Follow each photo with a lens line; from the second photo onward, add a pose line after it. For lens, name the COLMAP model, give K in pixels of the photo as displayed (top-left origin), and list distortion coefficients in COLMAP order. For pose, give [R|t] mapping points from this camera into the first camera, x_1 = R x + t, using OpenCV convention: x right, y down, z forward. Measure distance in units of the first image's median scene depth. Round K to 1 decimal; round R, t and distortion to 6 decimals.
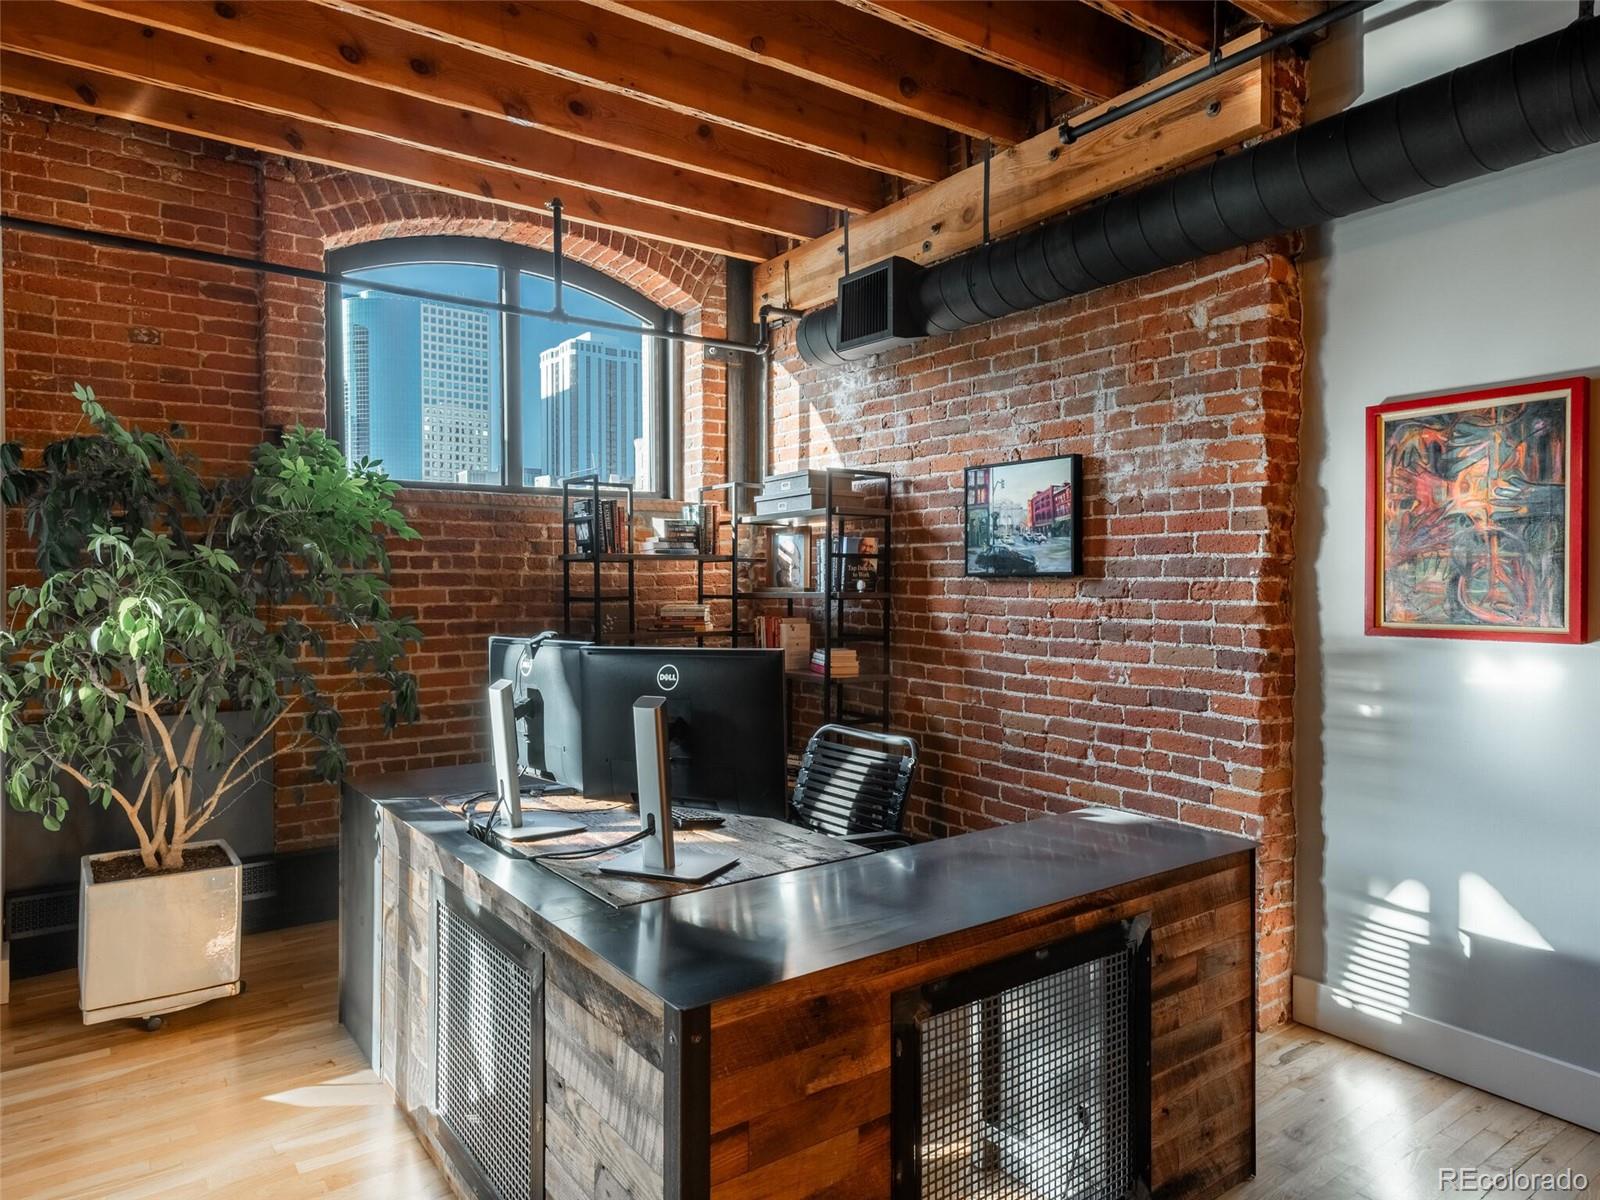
lens RADIAL K [[1001.9, 0, 801.3], [0, 1001.9, 595.4], [0, 0, 1]] dist [0.027803, -0.004417]
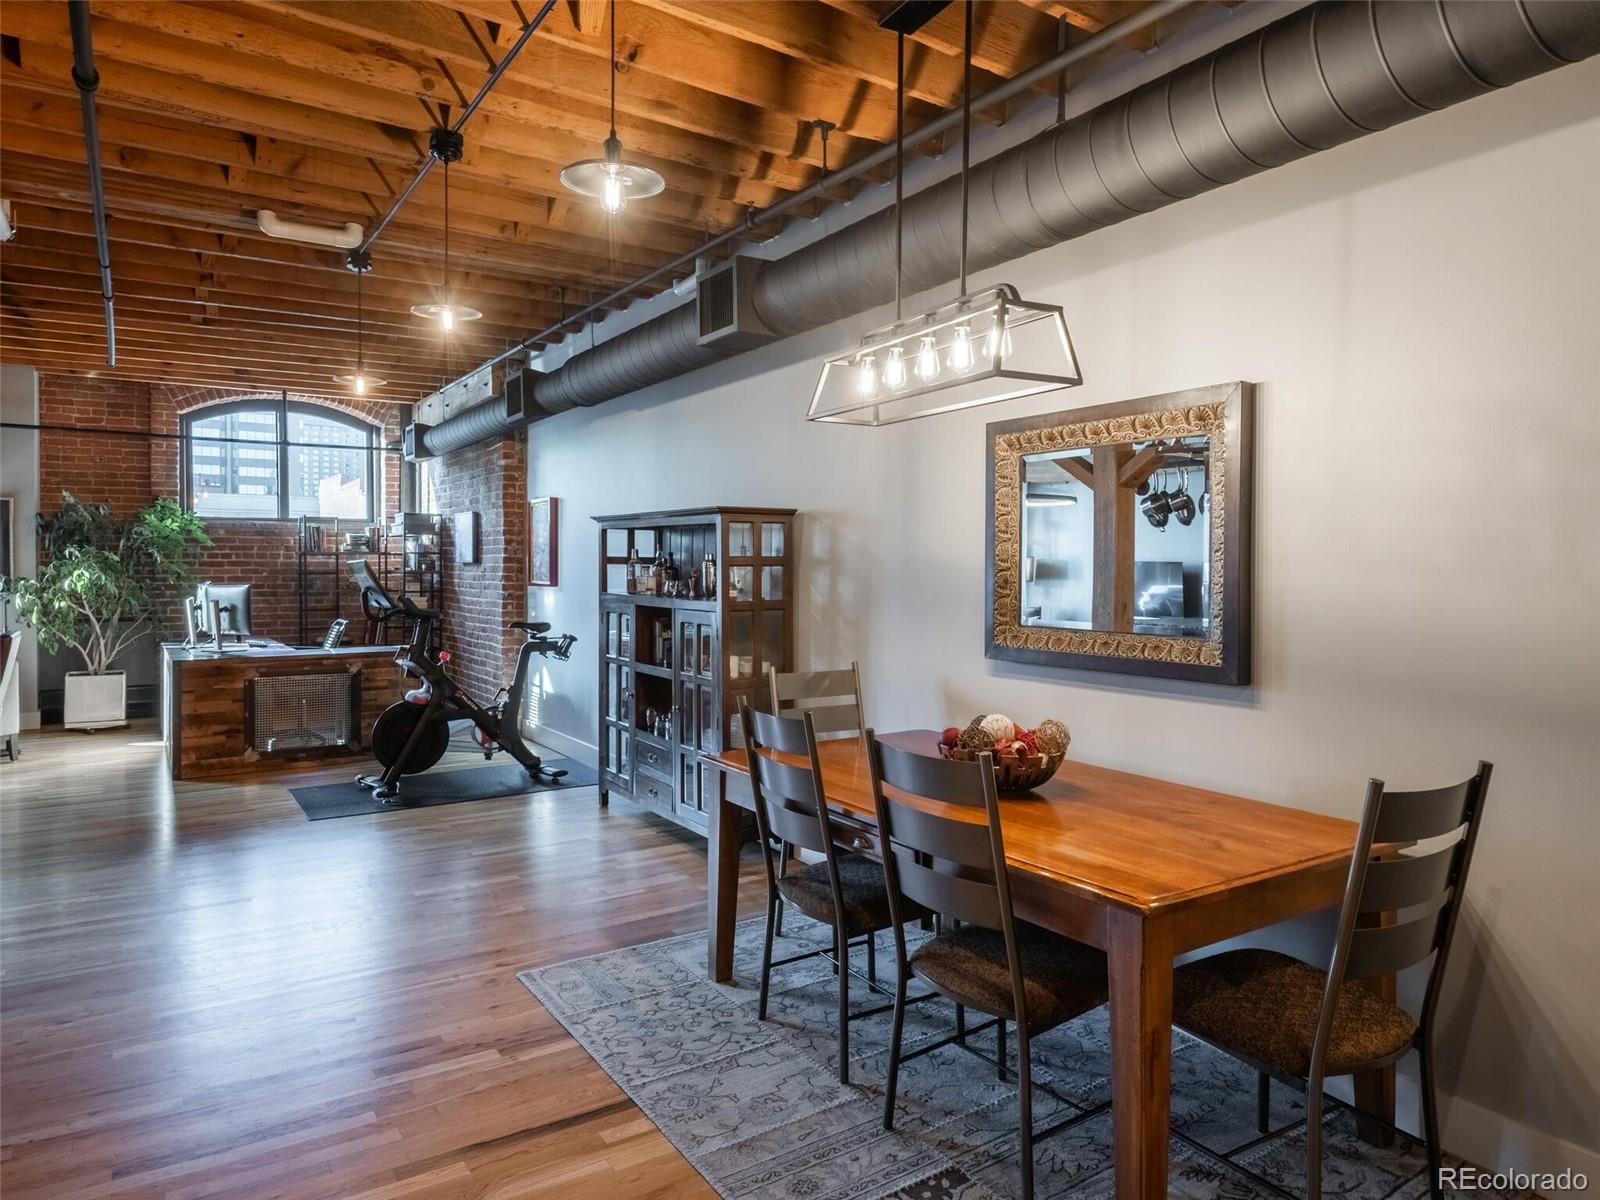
lens RADIAL K [[1010.5, 0, 815.2], [0, 1010.5, 579.6], [0, 0, 1]] dist [0.004027, -0.002247]
pose [[0.999398, 0.002089, -0.034636, 1.036268], [-0.002030, 0.999996, 0.001747, 0.012804], [0.034640, -0.001676, 0.999398, -1.216162]]
